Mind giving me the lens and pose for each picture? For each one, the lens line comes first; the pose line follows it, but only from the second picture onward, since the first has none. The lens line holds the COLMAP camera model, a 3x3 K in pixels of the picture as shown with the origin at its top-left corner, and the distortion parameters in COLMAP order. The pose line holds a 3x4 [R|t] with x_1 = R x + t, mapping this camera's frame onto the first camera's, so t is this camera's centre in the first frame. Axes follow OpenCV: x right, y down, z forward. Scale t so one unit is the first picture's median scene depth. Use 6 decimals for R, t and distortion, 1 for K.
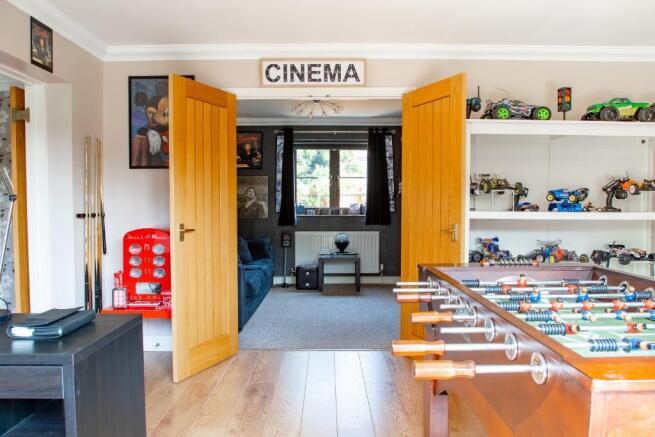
lens RADIAL K [[470.2, 0, 329.4], [0, 470.2, 226.3], [0, 0, 1]] dist [-0.068153, 0.030290]
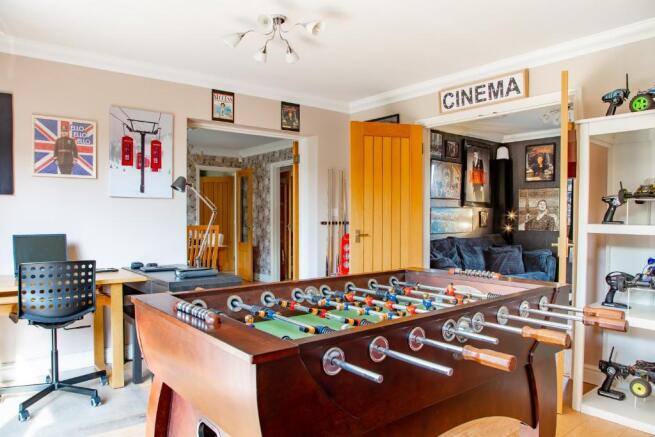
lens RADIAL K [[470.2, 0, 329.4], [0, 470.2, 226.3], [0, 0, 1]] dist [-0.068153, 0.030290]
pose [[0.618371, 0.019028, -0.785656, 0.598252], [-0.041714, 0.999092, -0.008635, -0.000312], [0.784778, 0.038113, 0.618603, 0.078113]]
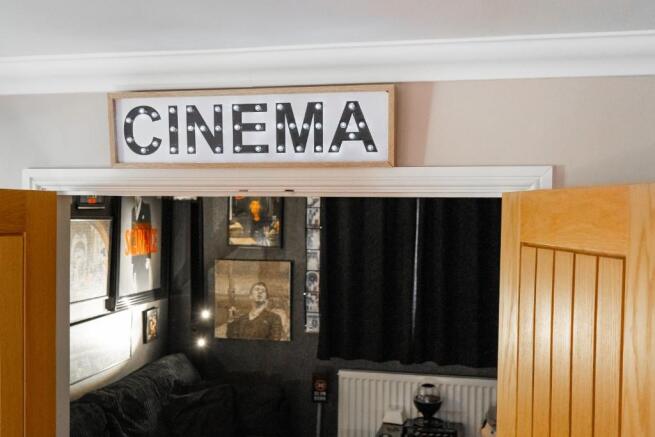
lens RADIAL K [[658.1, 0, 331.6], [0, 658.1, 217.5], [0, 0, 1]] dist [0.005121, 0.010345]
pose [[0.974923, 0.019895, -0.221649, 0.141389], [-0.027979, 0.999051, -0.033394, -0.245599], [0.220775, 0.038758, 0.974554, 0.526010]]
